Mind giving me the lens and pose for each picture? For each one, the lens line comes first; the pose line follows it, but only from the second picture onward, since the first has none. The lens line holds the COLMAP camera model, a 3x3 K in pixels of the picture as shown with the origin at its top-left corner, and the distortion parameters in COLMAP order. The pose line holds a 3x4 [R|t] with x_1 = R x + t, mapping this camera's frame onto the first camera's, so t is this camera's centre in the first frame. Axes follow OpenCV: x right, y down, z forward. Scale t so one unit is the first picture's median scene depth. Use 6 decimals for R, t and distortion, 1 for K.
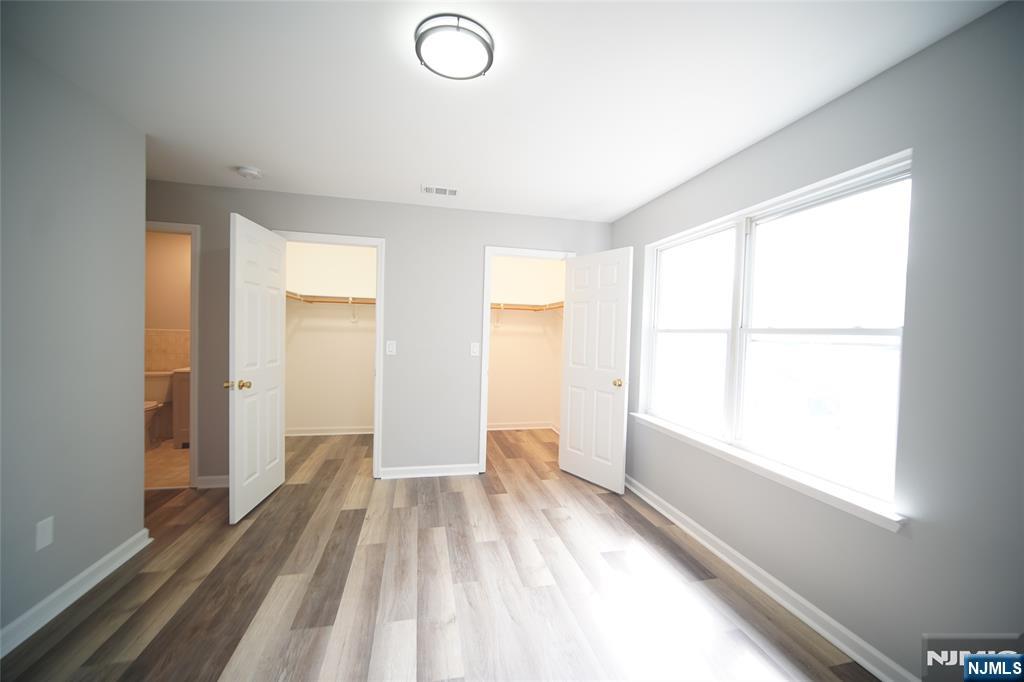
lens RADIAL K [[406.4, 0, 512.0], [0, 406.4, 341.0], [0, 0, 1]] dist [0.000233, -0.000074]
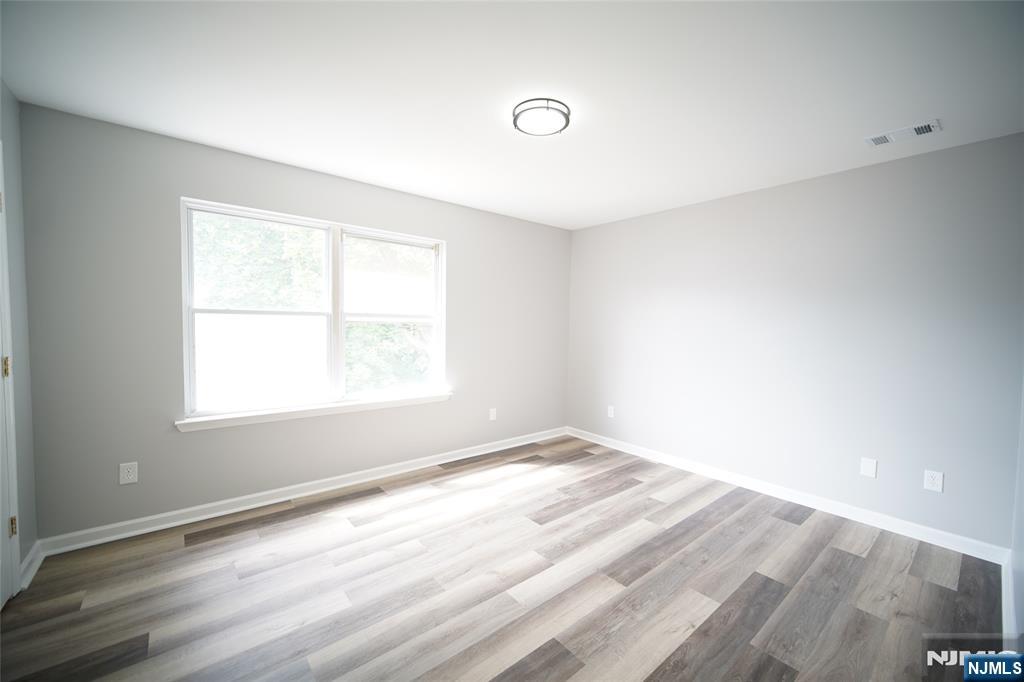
lens RADIAL K [[406.4, 0, 512.0], [0, 406.4, 341.0], [0, 0, 1]] dist [0.000233, -0.000074]
pose [[-0.447286, -0.074703, 0.891266, -0.888235], [-0.012344, 0.996927, 0.077364, -0.050863], [-0.894306, 0.023601, -0.446833, 1.112599]]
